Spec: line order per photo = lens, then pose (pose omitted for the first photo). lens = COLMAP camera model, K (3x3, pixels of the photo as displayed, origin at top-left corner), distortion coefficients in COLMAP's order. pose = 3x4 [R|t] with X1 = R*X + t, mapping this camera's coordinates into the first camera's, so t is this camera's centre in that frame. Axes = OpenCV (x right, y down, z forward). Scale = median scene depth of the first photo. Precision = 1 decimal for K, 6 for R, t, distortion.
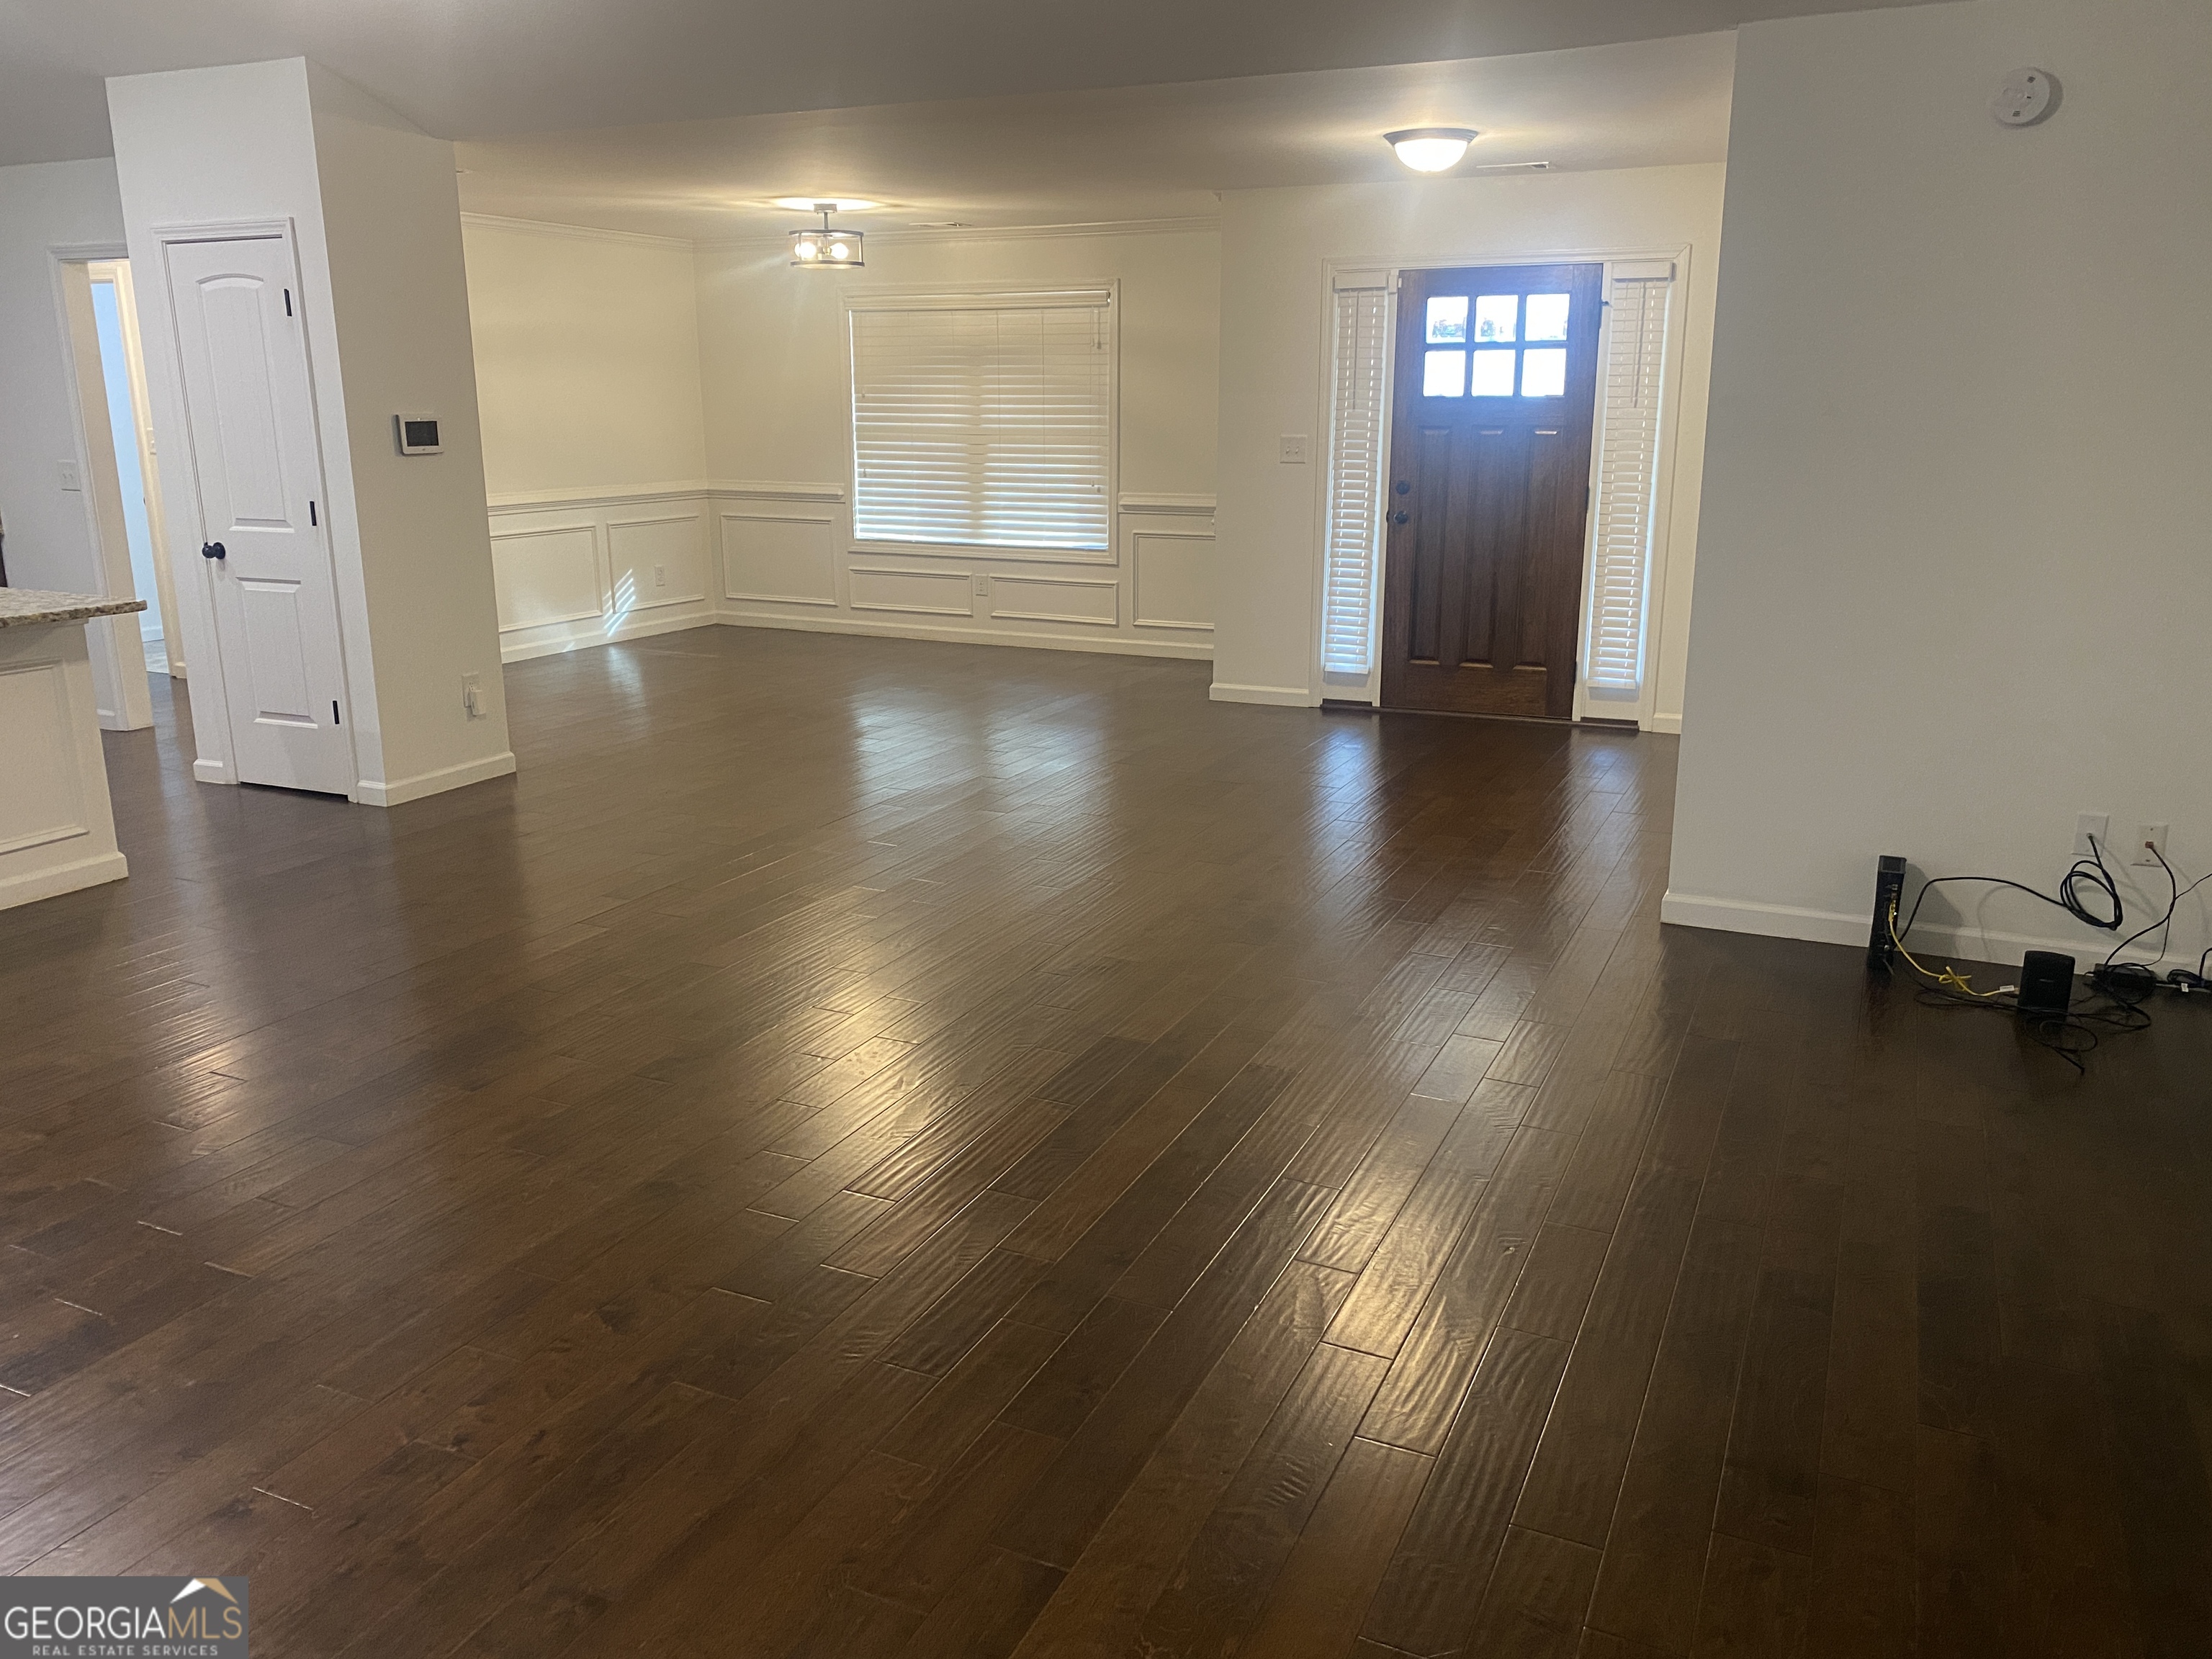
lens RADIAL K [[1680.8, 0, 1098.3], [0, 1680.8, 812.3], [0, 0, 1]] dist [0.048070, -0.045199]
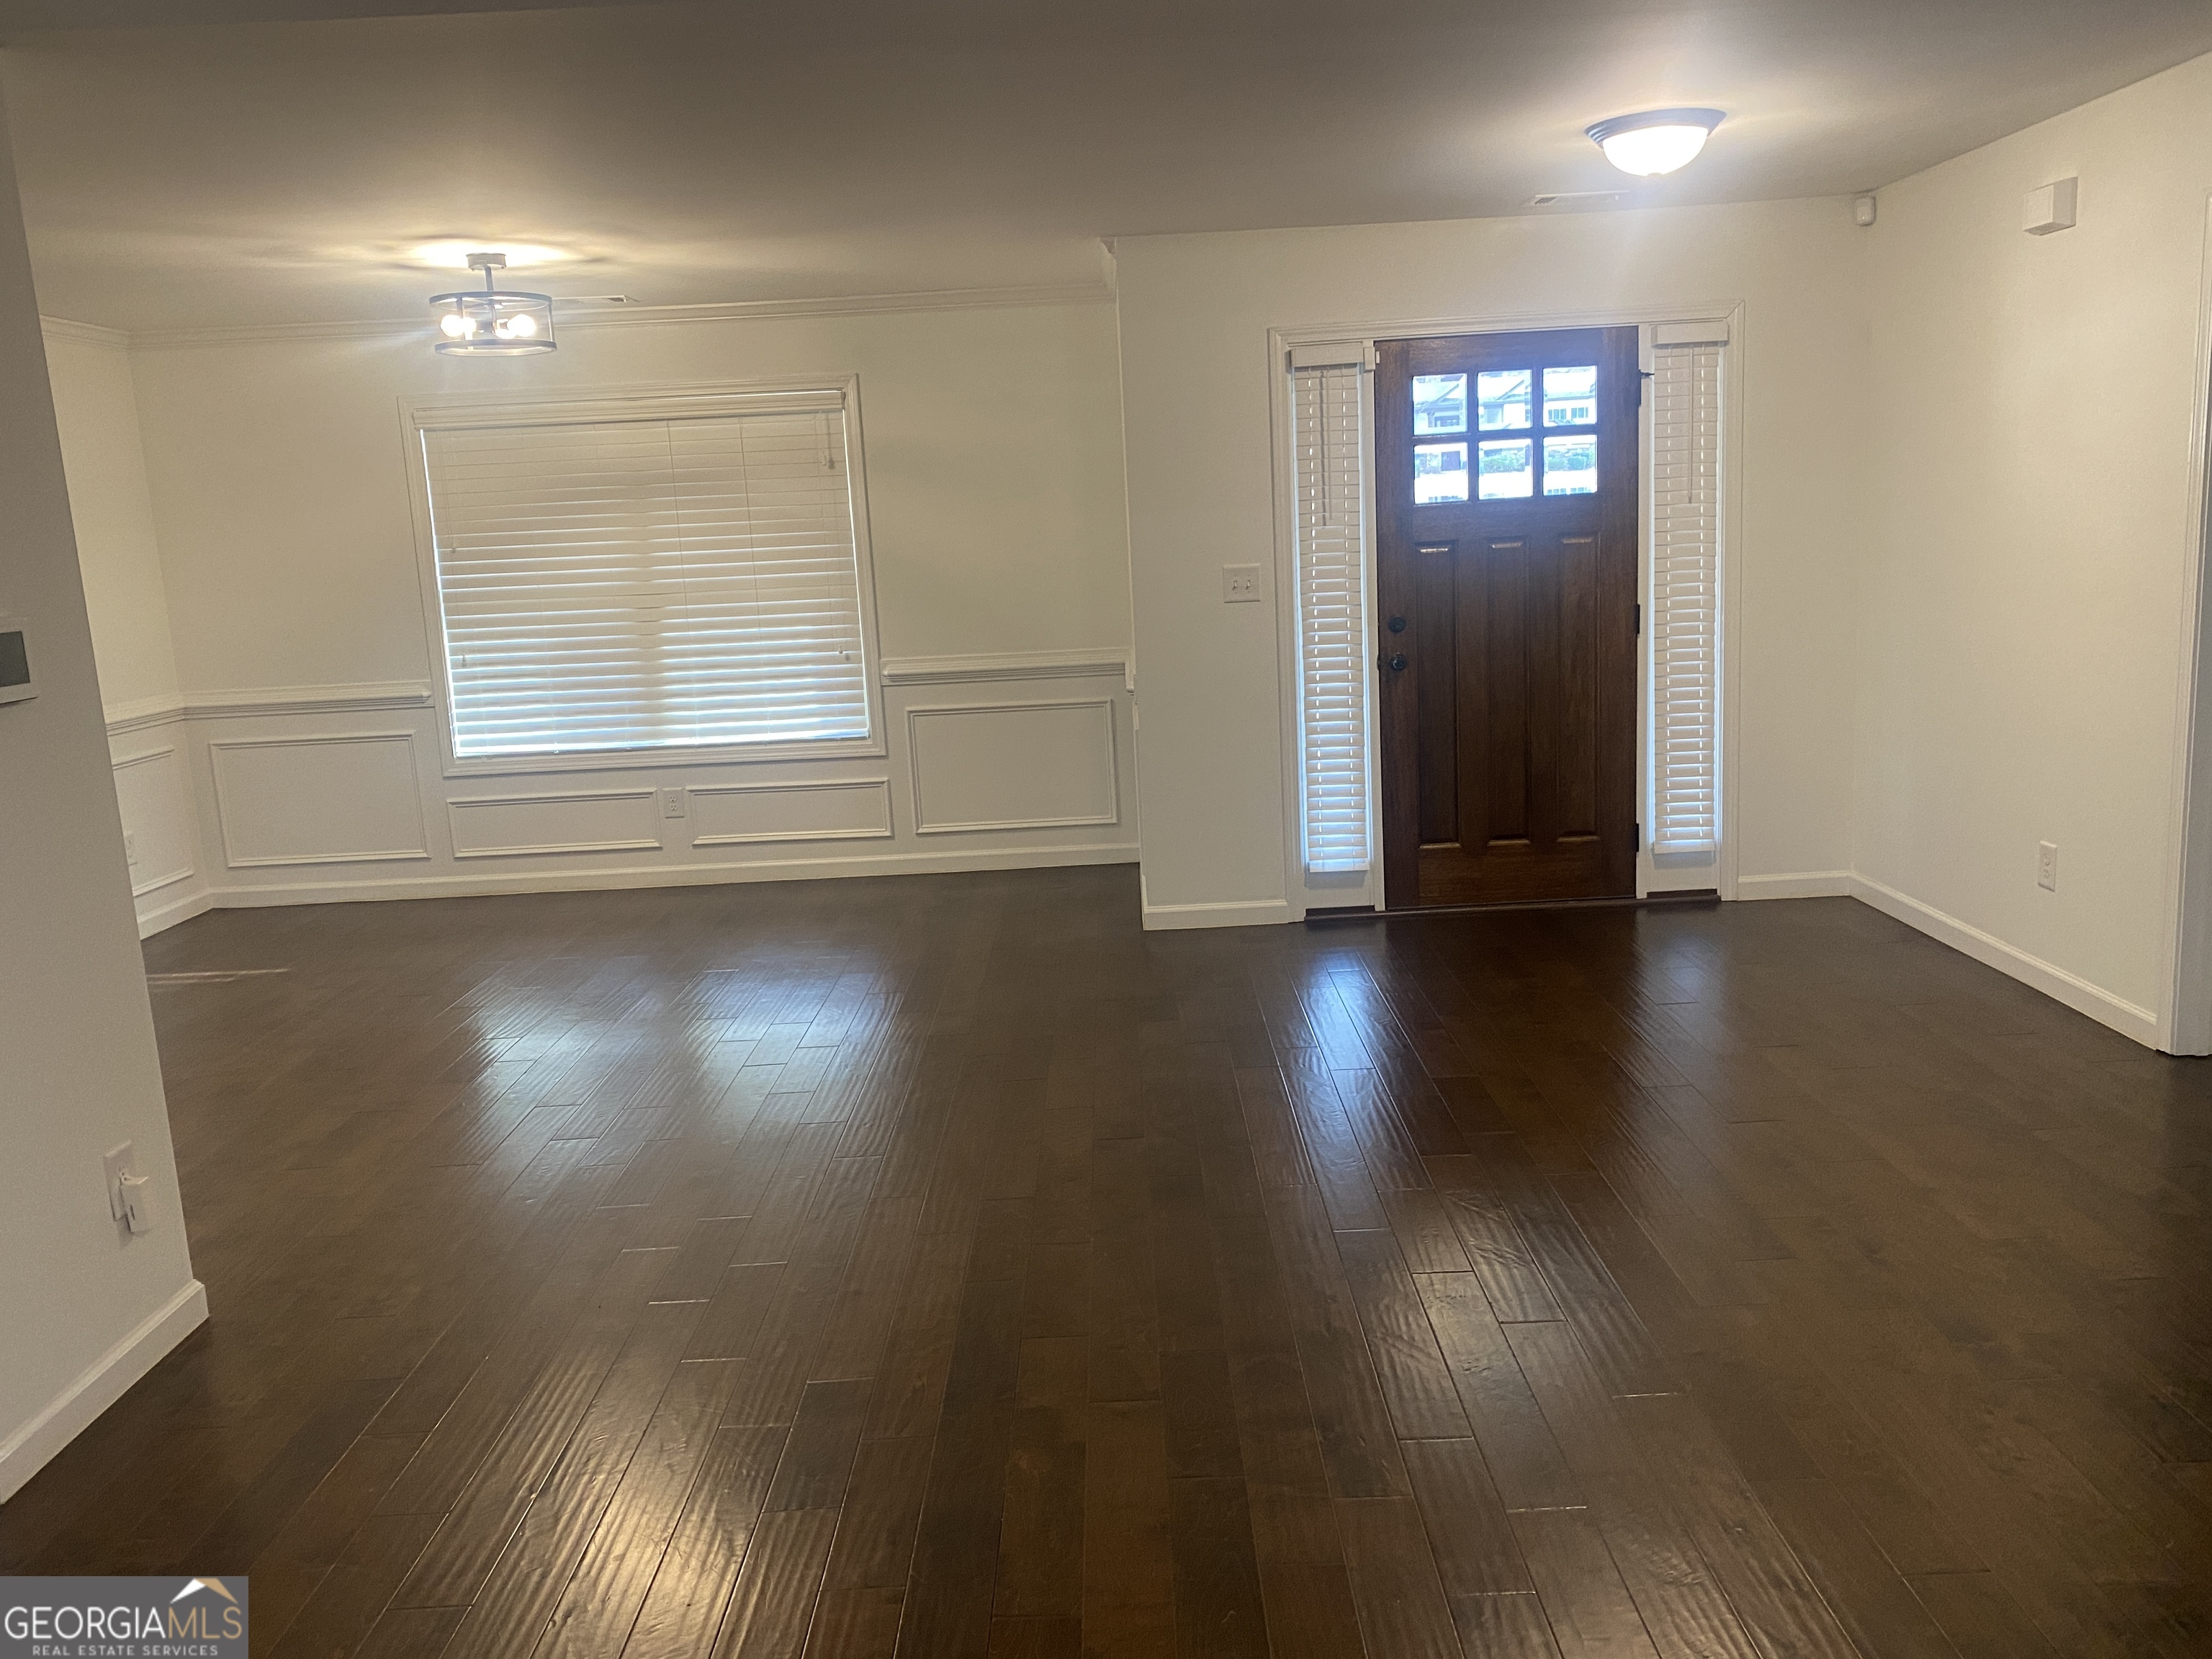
lens RADIAL K [[1680.8, 0, 1122.1], [0, 1680.8, 818.4], [0, 0, 1]] dist [0.048070, -0.045199]
pose [[0.904791, -0.120383, 0.408487, -0.241227], [0.150939, 0.987595, -0.043279, -0.088761], [-0.398210, 0.100816, 0.911737, 0.355957]]
